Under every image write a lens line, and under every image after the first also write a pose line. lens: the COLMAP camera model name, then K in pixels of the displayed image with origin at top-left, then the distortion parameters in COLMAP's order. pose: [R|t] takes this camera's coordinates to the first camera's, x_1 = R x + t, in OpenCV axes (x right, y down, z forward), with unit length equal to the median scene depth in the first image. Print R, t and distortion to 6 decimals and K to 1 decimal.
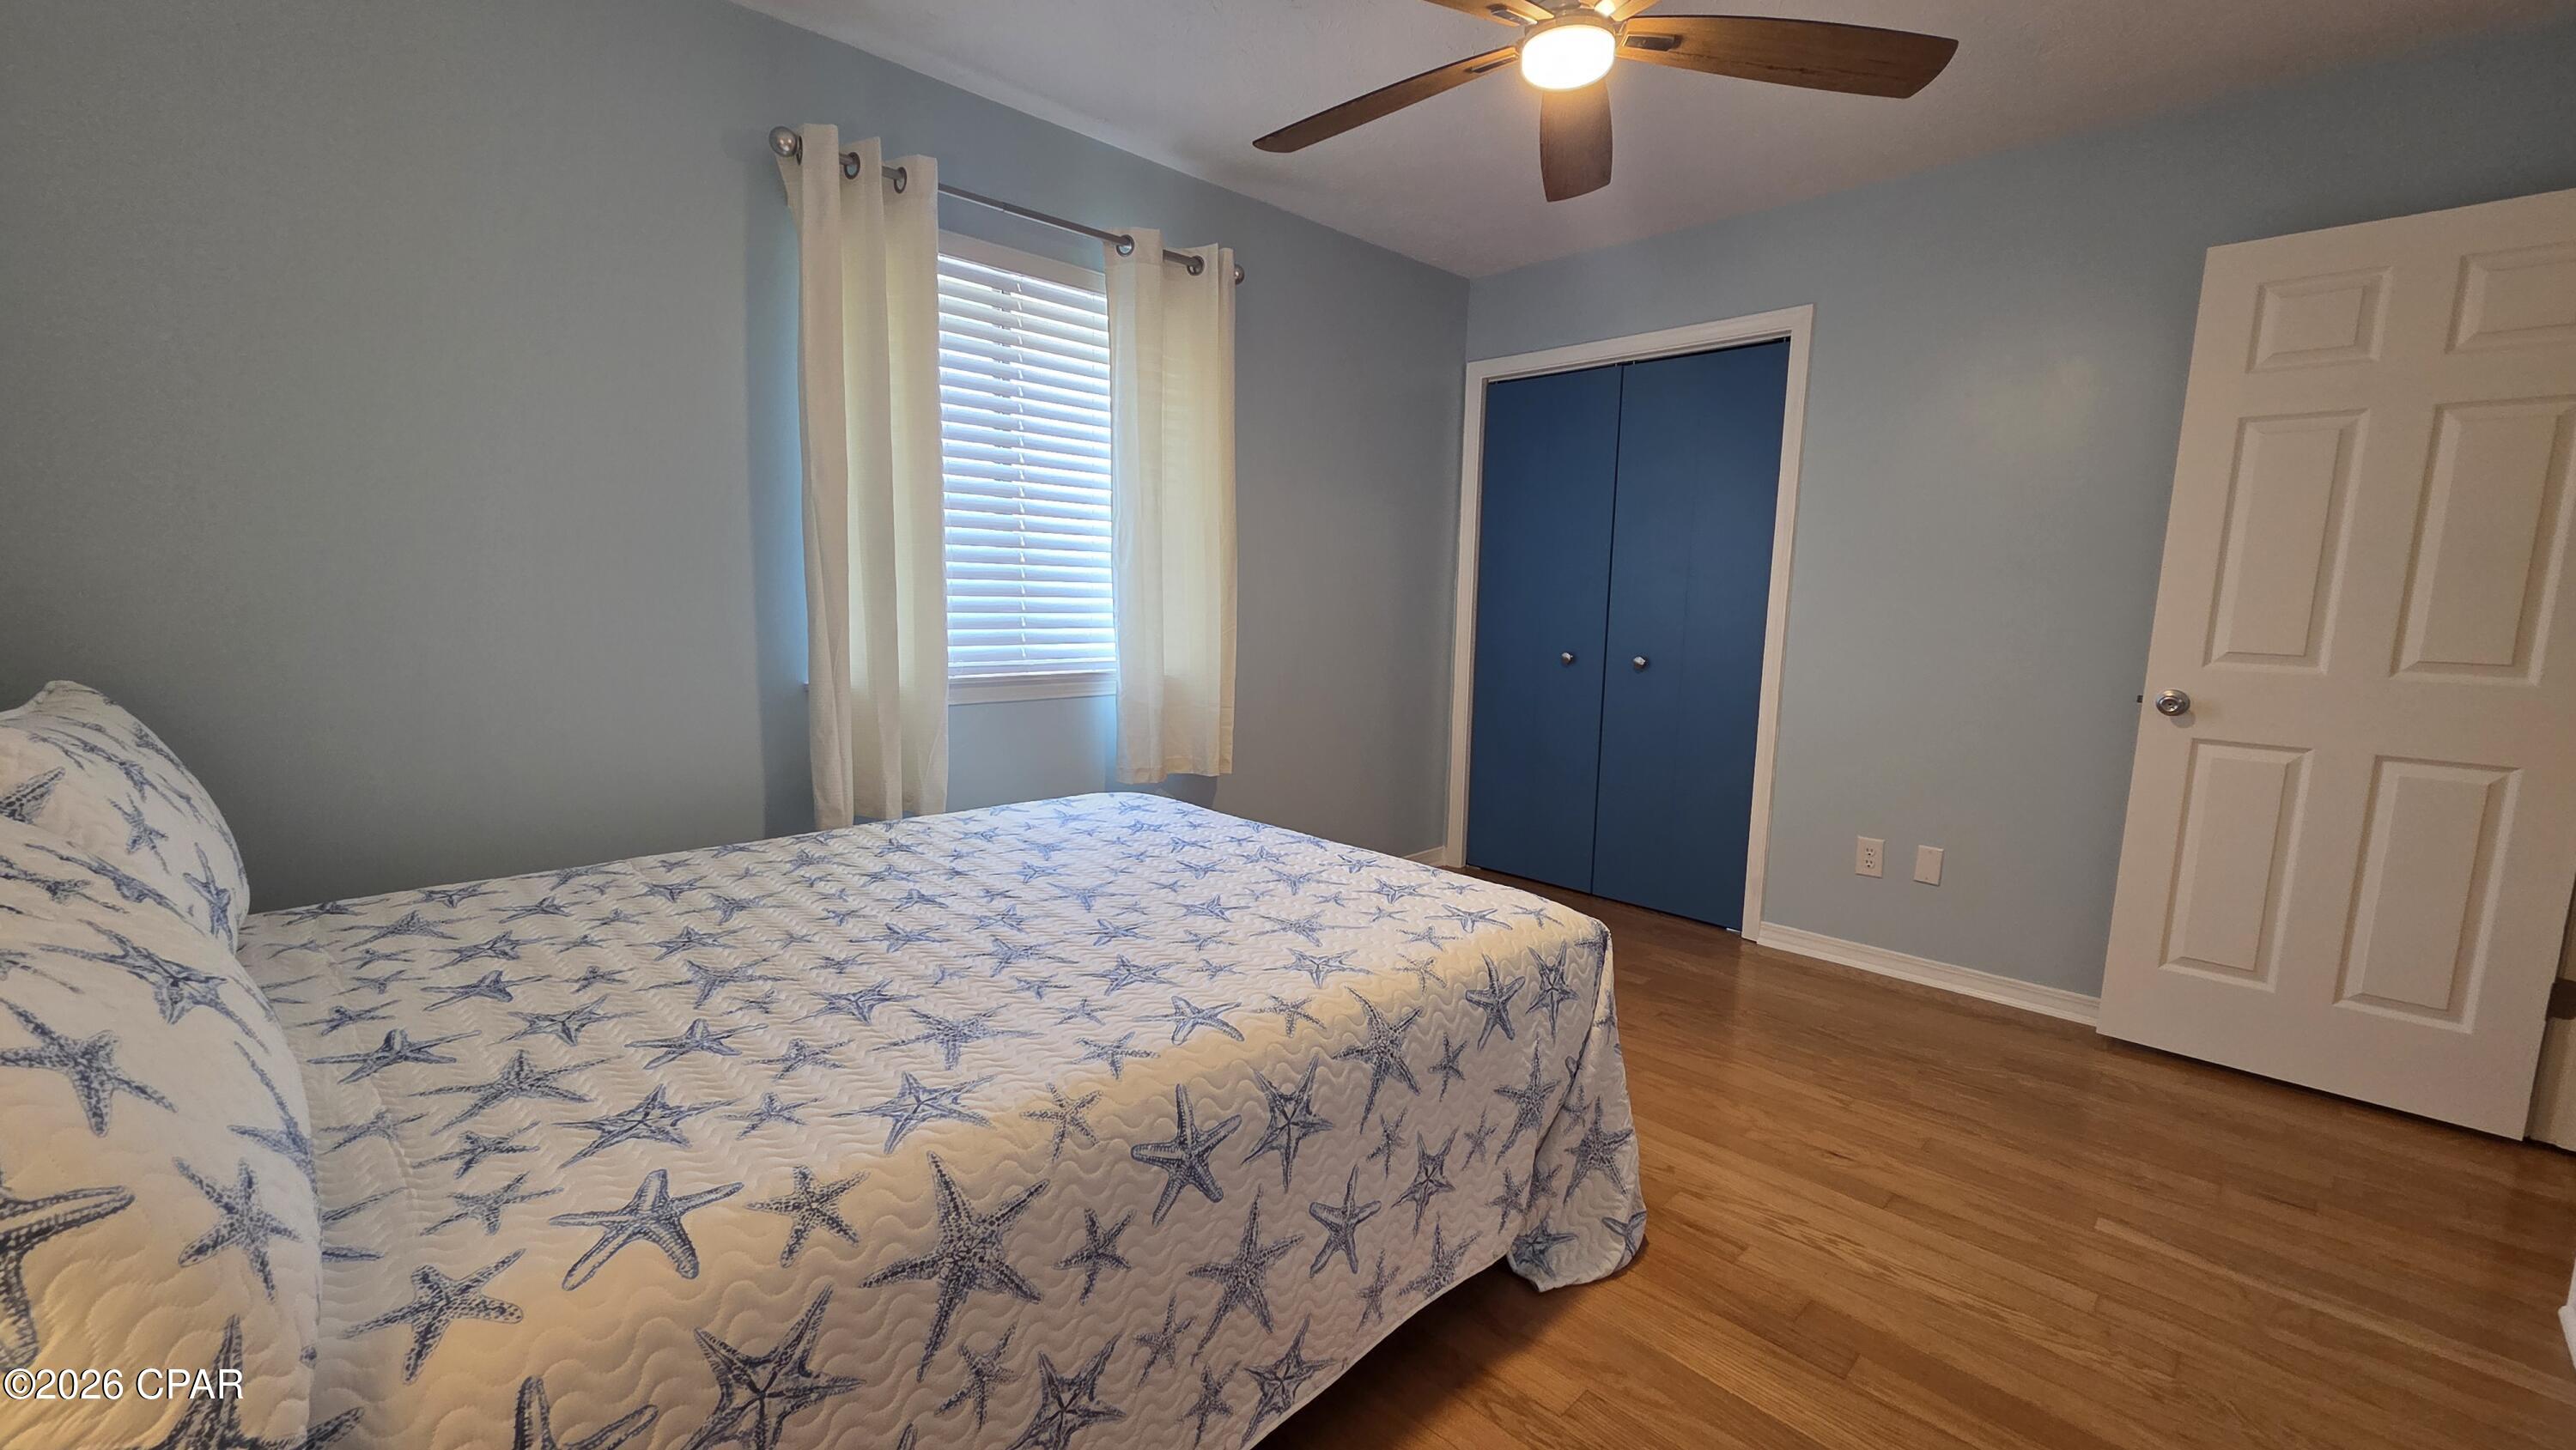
lens RADIAL K [[1049.9, 0, 1292.4], [0, 1049.9, 731.8], [0, 0, 1]] dist [0.011352, -0.004772]
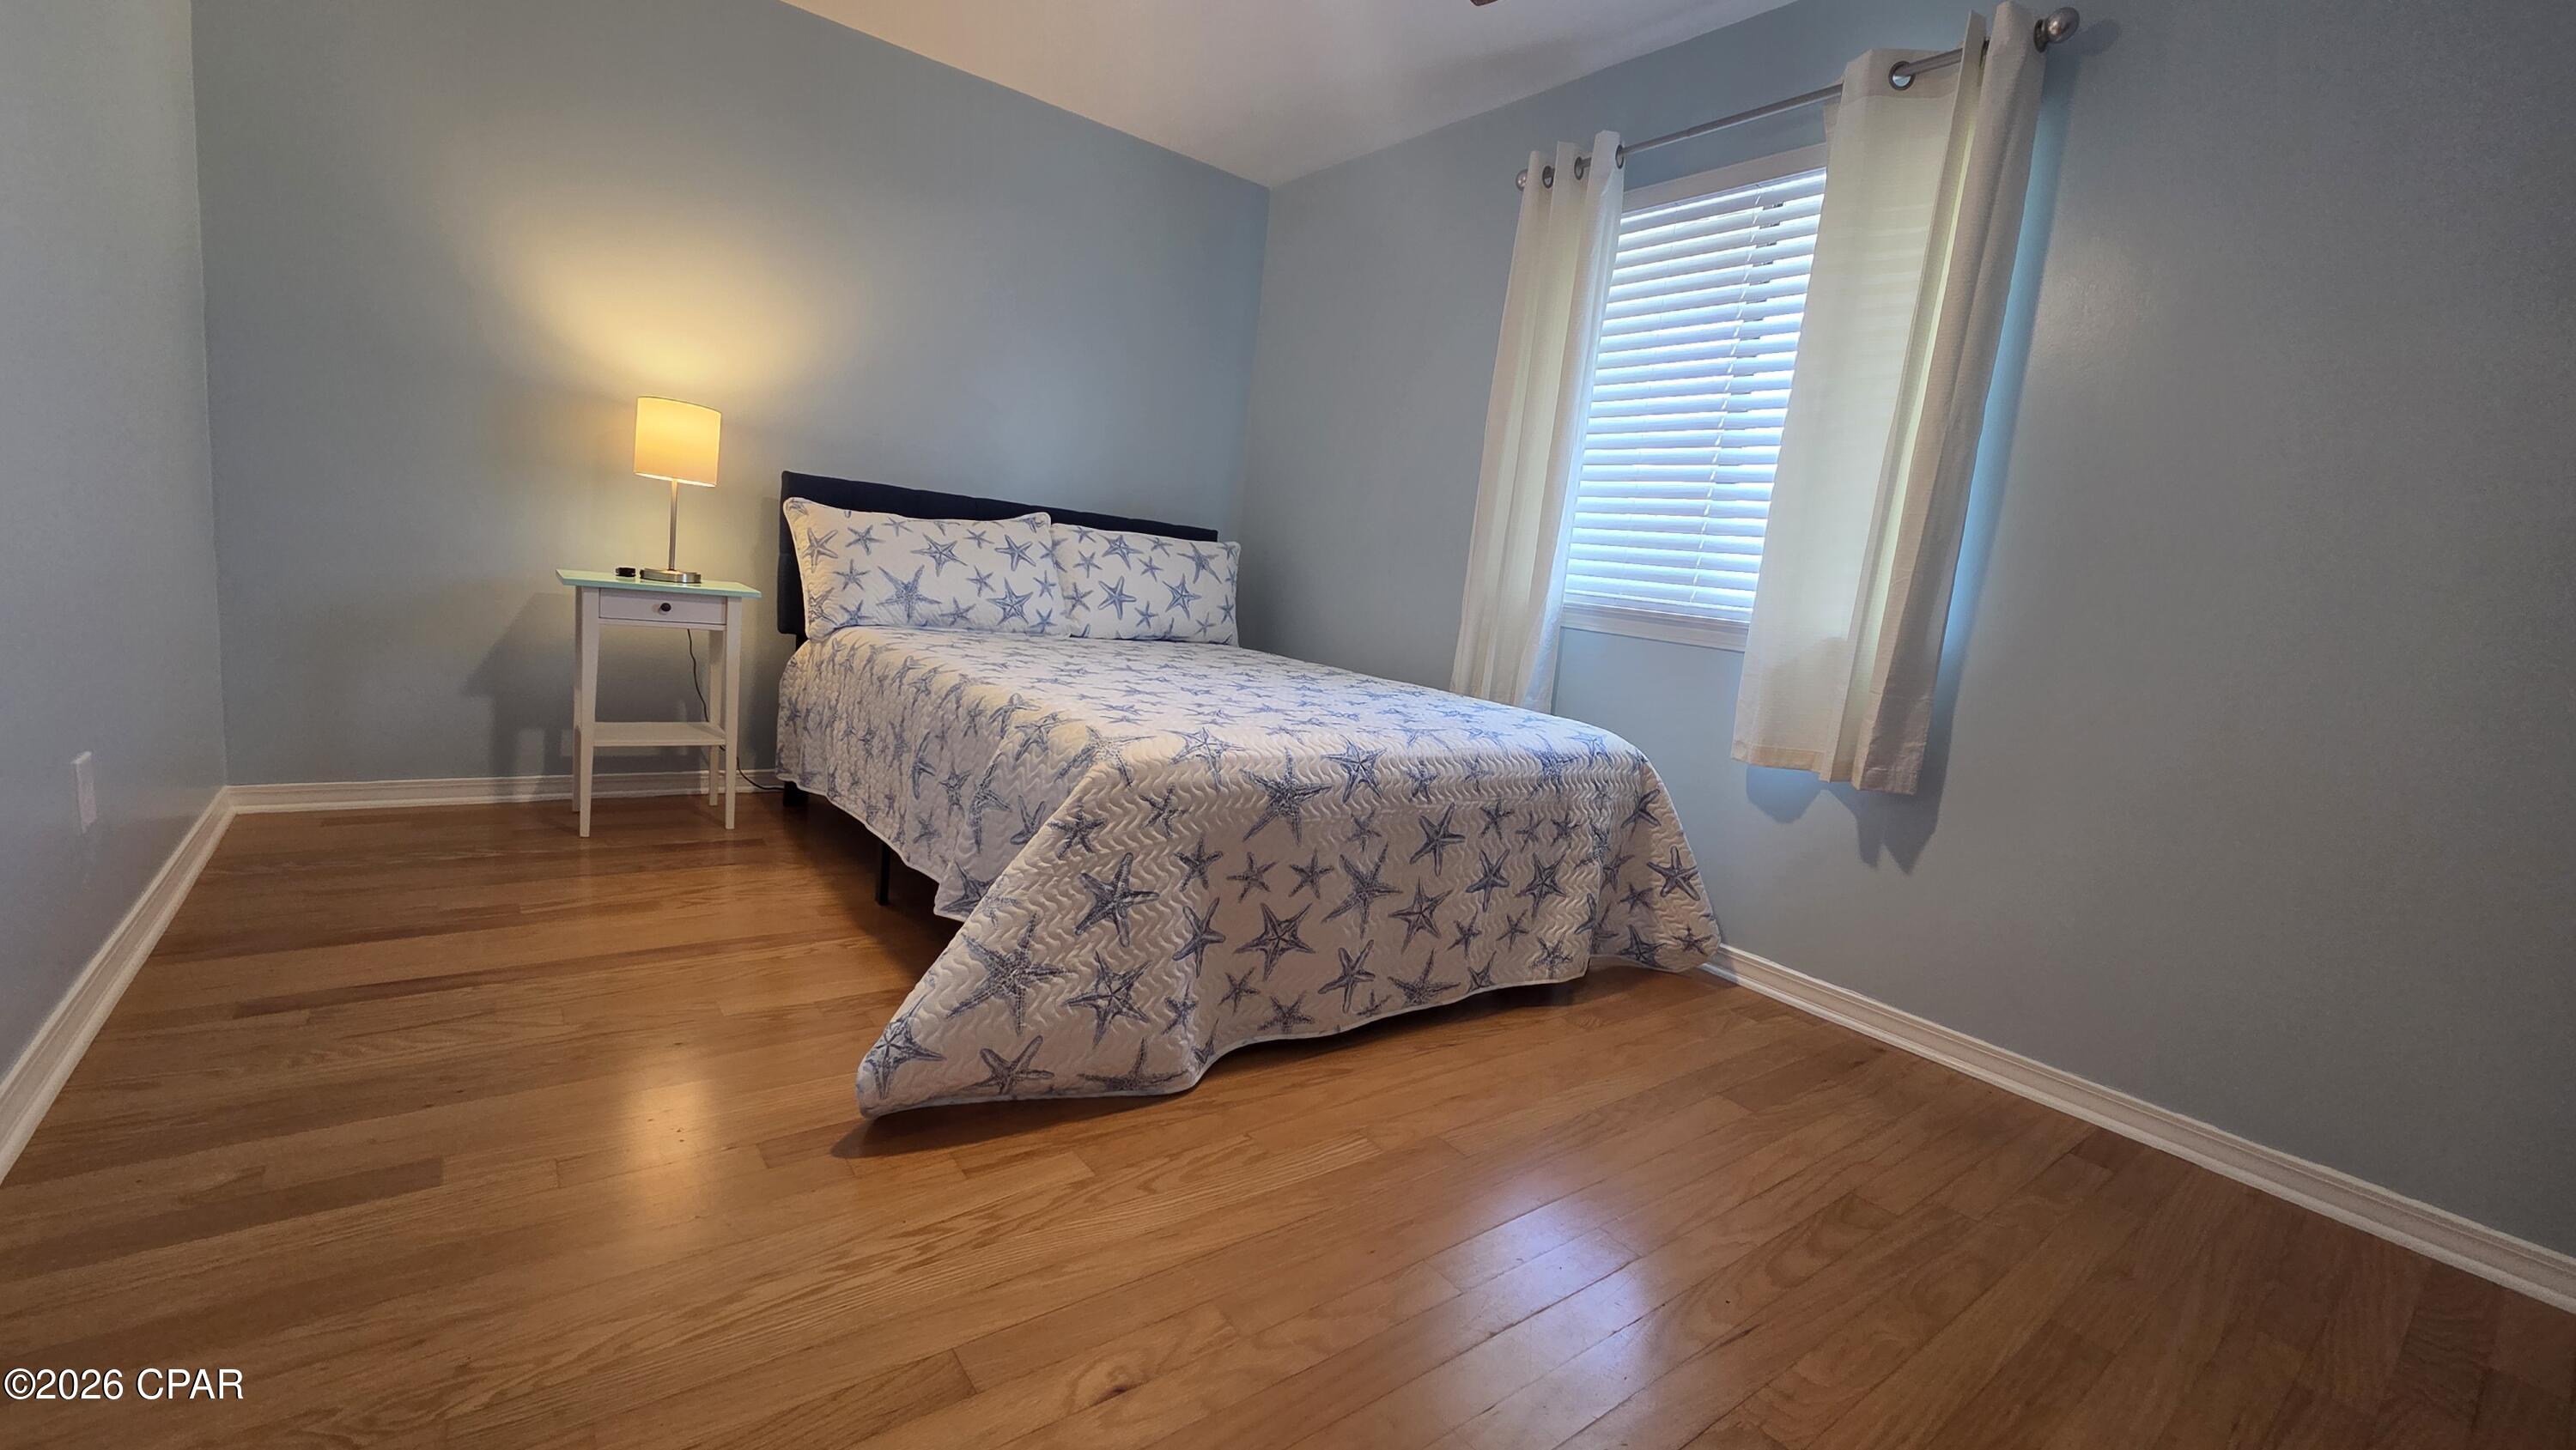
lens RADIAL K [[1049.9, 0, 1292.4], [0, 1049.9, 731.8], [0, 0, 1]] dist [0.011352, -0.004772]
pose [[-0.125793, 0.113703, -0.985519, 0.912189], [-0.261495, 0.954478, 0.143499, 0.000962], [0.956973, 0.275760, -0.090334, 0.971884]]
